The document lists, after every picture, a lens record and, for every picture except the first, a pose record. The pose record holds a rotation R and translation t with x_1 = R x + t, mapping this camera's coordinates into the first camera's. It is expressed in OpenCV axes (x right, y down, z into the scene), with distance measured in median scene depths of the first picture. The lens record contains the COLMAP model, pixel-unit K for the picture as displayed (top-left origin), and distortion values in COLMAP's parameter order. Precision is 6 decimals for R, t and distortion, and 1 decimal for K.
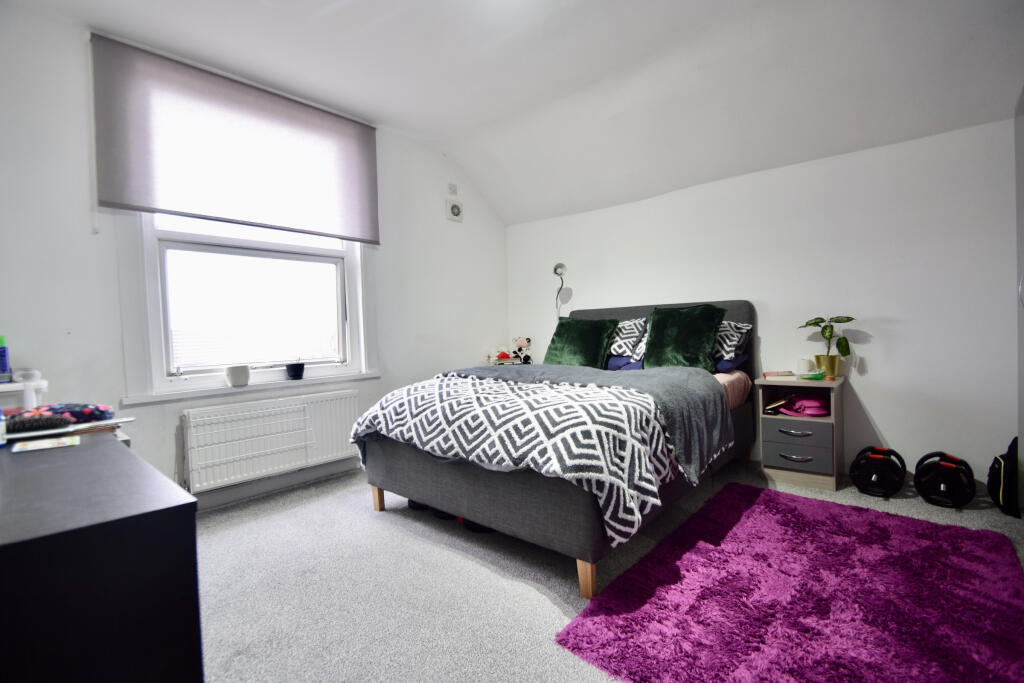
lens RADIAL K [[464.7, 0, 512.0], [0, 464.7, 341.5], [0, 0, 1]] dist [-0.002128, -0.000414]
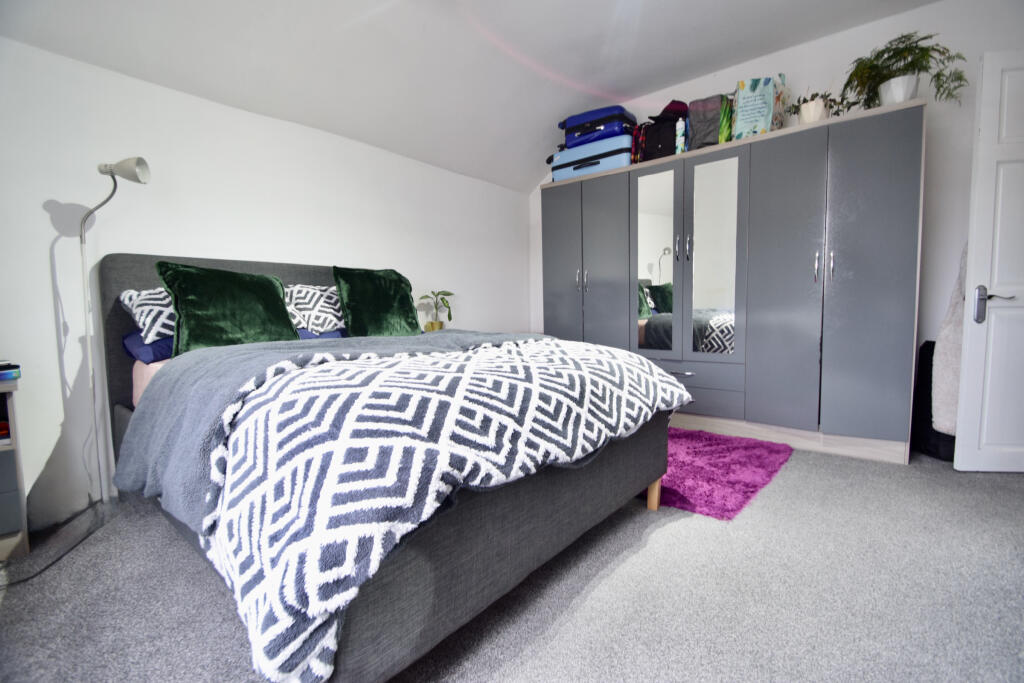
lens RADIAL K [[447.8, 0, 512.0], [0, 447.8, 341.5], [0, 0, 1]] dist [-0.001012, -0.000119]
pose [[-0.005577, -0.041960, 0.999104, -0.720130], [0.043171, 0.998178, 0.042162, 0.057007], [-0.999052, 0.043368, -0.003755, 1.040745]]
